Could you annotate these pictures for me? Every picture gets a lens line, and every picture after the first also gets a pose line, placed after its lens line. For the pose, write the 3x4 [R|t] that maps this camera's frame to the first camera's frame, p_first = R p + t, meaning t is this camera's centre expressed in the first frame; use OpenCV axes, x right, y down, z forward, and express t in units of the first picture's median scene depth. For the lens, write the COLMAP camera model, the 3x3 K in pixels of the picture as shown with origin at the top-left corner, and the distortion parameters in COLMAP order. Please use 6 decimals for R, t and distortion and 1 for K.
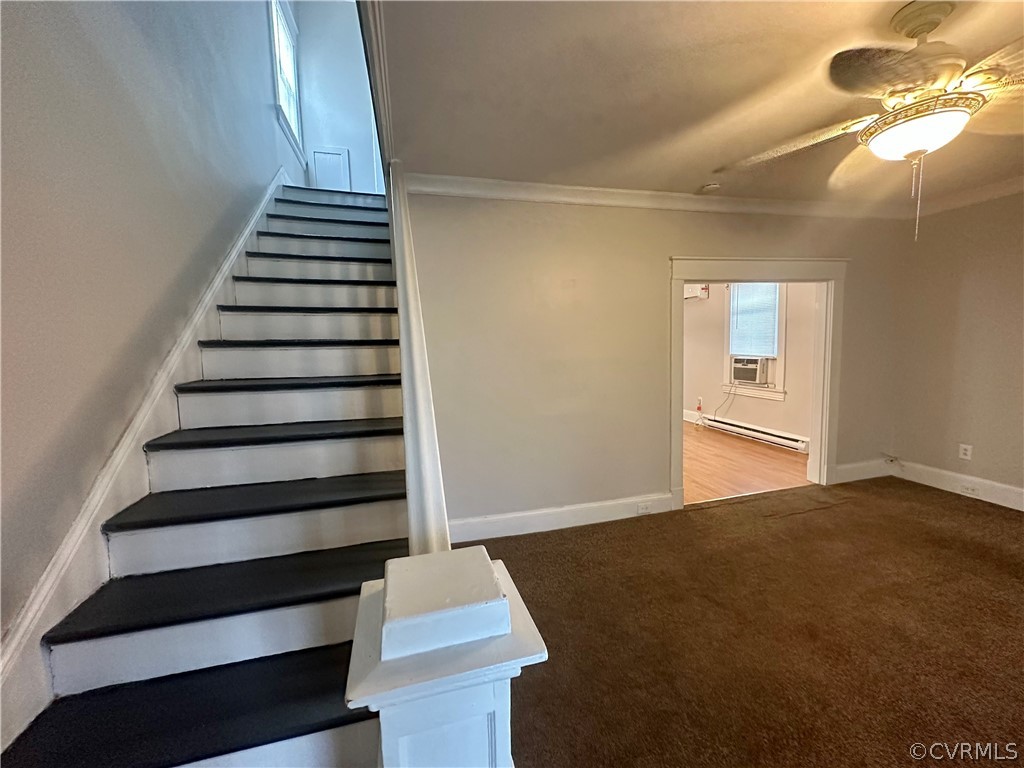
lens RADIAL K [[408.6, 0, 511.3], [0, 408.6, 382.2], [0, 0, 1]] dist [-0.004026, 0.001098]
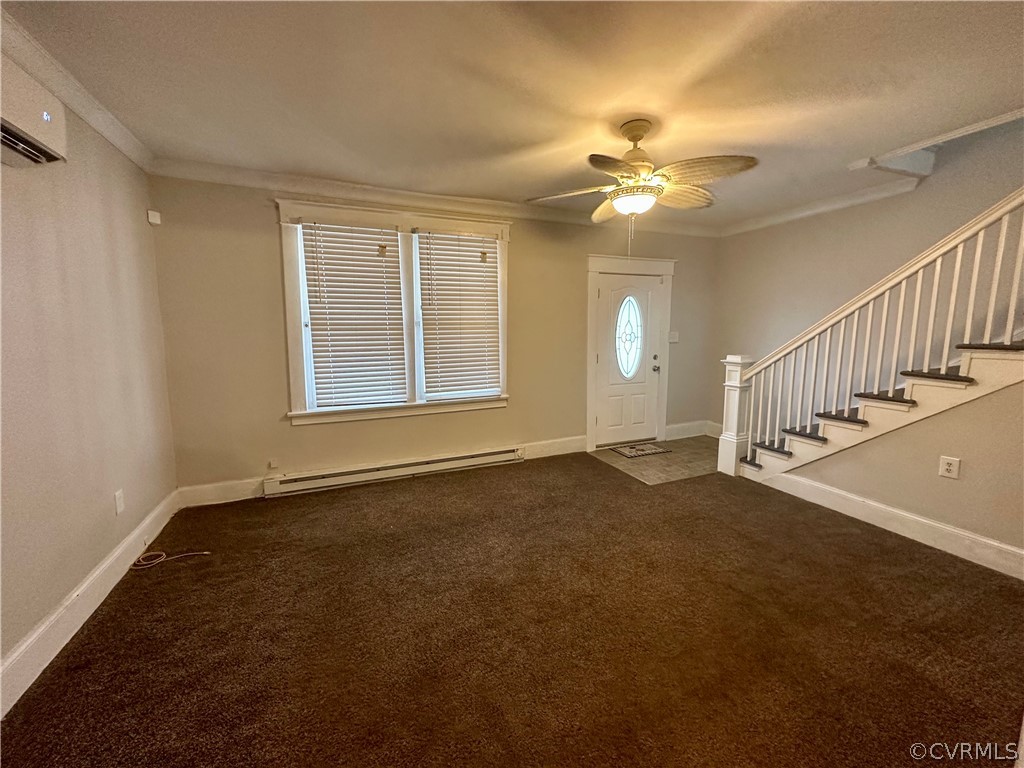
lens RADIAL K [[408.6, 0, 512.8], [0, 408.6, 384.8], [0, 0, 1]] dist [-0.004026, 0.001098]
pose [[-0.988671, 0.049215, -0.141799, 0.751629], [0.014859, 0.972167, 0.233817, -0.116020], [0.149359, 0.229061, -0.961885, 1.153620]]
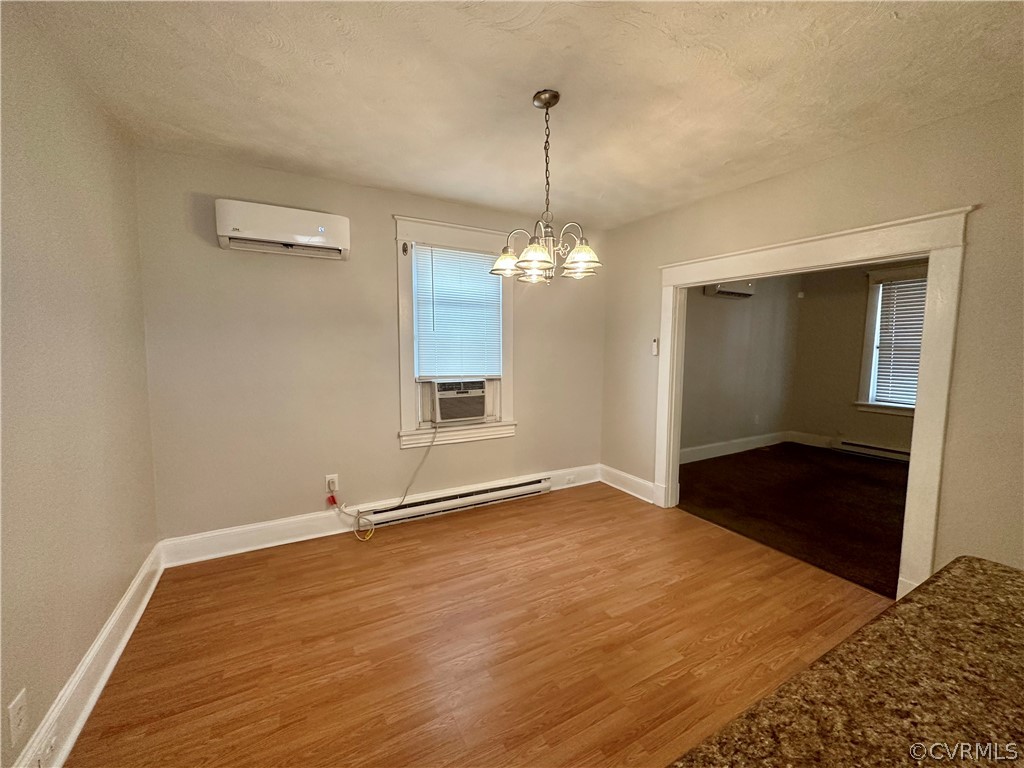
lens RADIAL K [[408.6, 0, 512.4], [0, 408.6, 383.4], [0, 0, 1]] dist [-0.004026, 0.001098]
pose [[-0.246271, -0.059521, 0.967372, -0.041578], [0.099871, 0.991241, 0.086414, -0.165930], [-0.964042, 0.117894, -0.238169, 1.782617]]
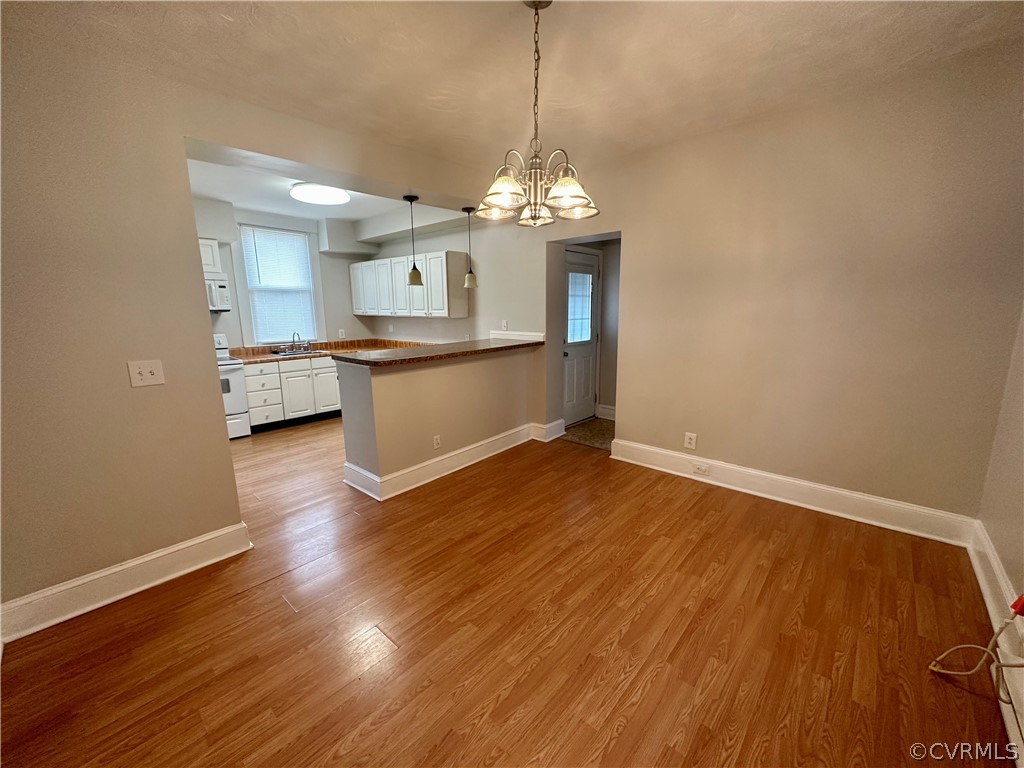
lens RADIAL K [[408.6, 0, 514.7], [0, 408.6, 381.9], [0, 0, 1]] dist [-0.004026, 0.001098]
pose [[0.547687, 0.165652, -0.820121, 0.928122], [-0.078594, 0.986056, 0.146683, -0.131293], [0.832983, -0.015880, 0.553070, 1.284540]]
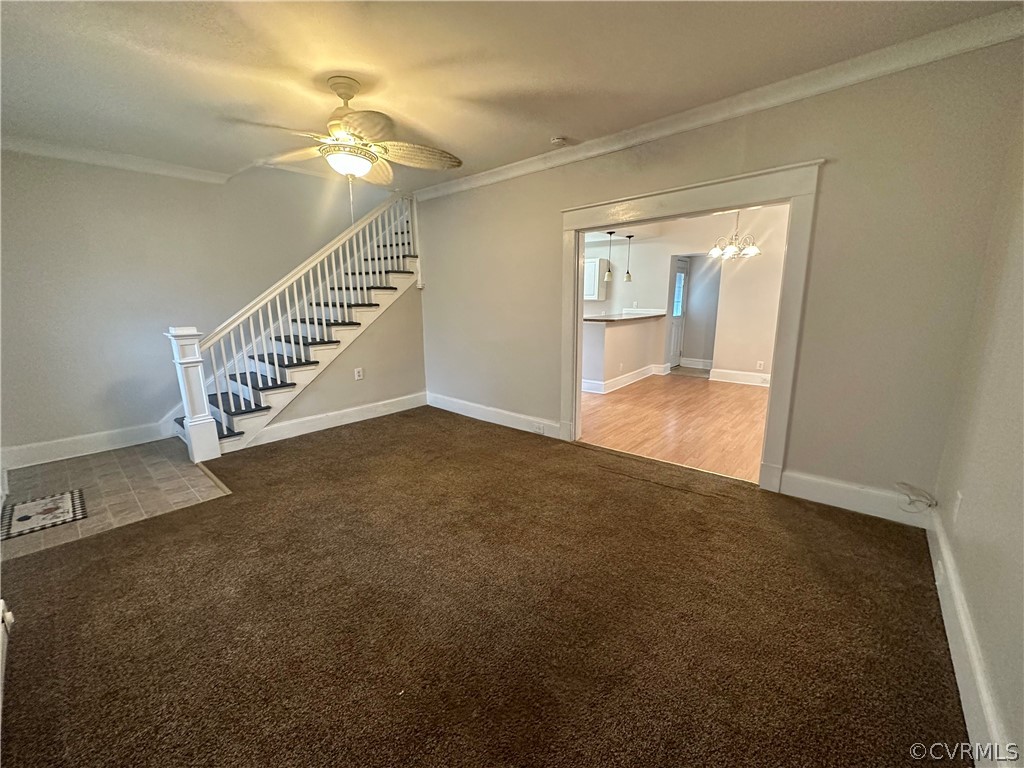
lens RADIAL K [[408.6, 0, 515.2], [0, 408.6, 382.7], [0, 0, 1]] dist [-0.004026, 0.001098]
pose [[0.568862, 0.188559, -0.800526, 1.228053], [-0.085983, 0.981664, 0.170124, -0.026734], [0.817926, -0.027946, 0.574644, 0.243420]]
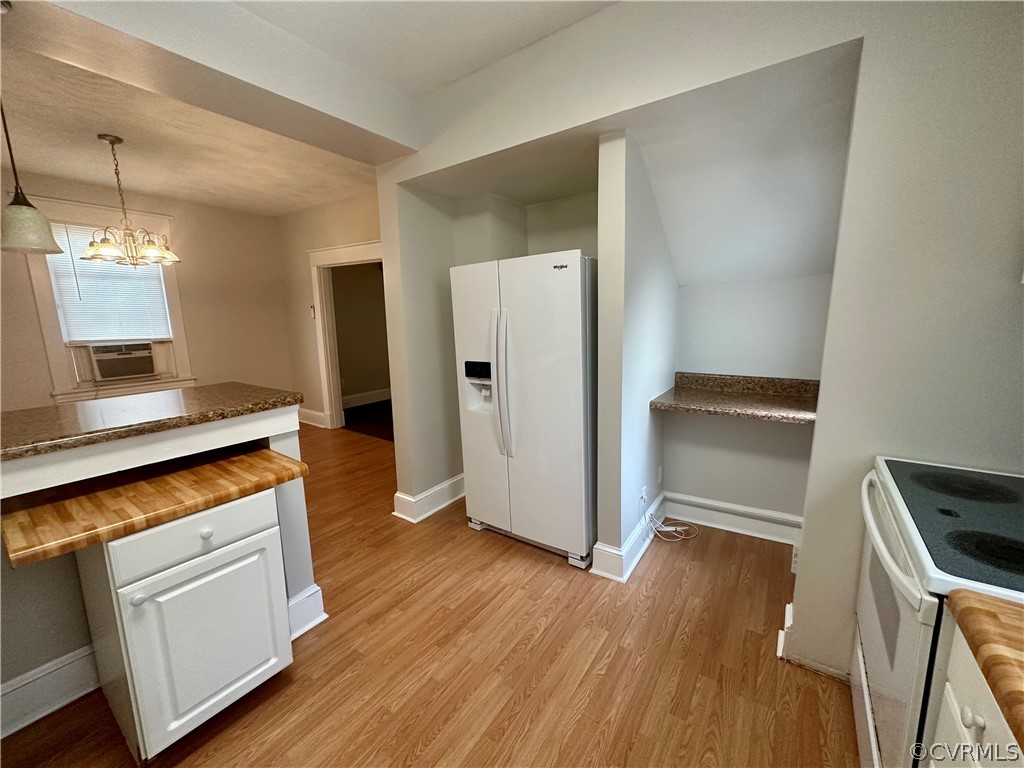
lens RADIAL K [[408.6, 0, 513.4], [0, 408.6, 382.7], [0, 0, 1]] dist [-0.004026, 0.001098]
pose [[-0.649169, -0.090705, 0.755217, -0.647066], [0.108485, 0.971674, 0.209954, -0.113383], [-0.752868, 0.218225, -0.620941, 1.570248]]
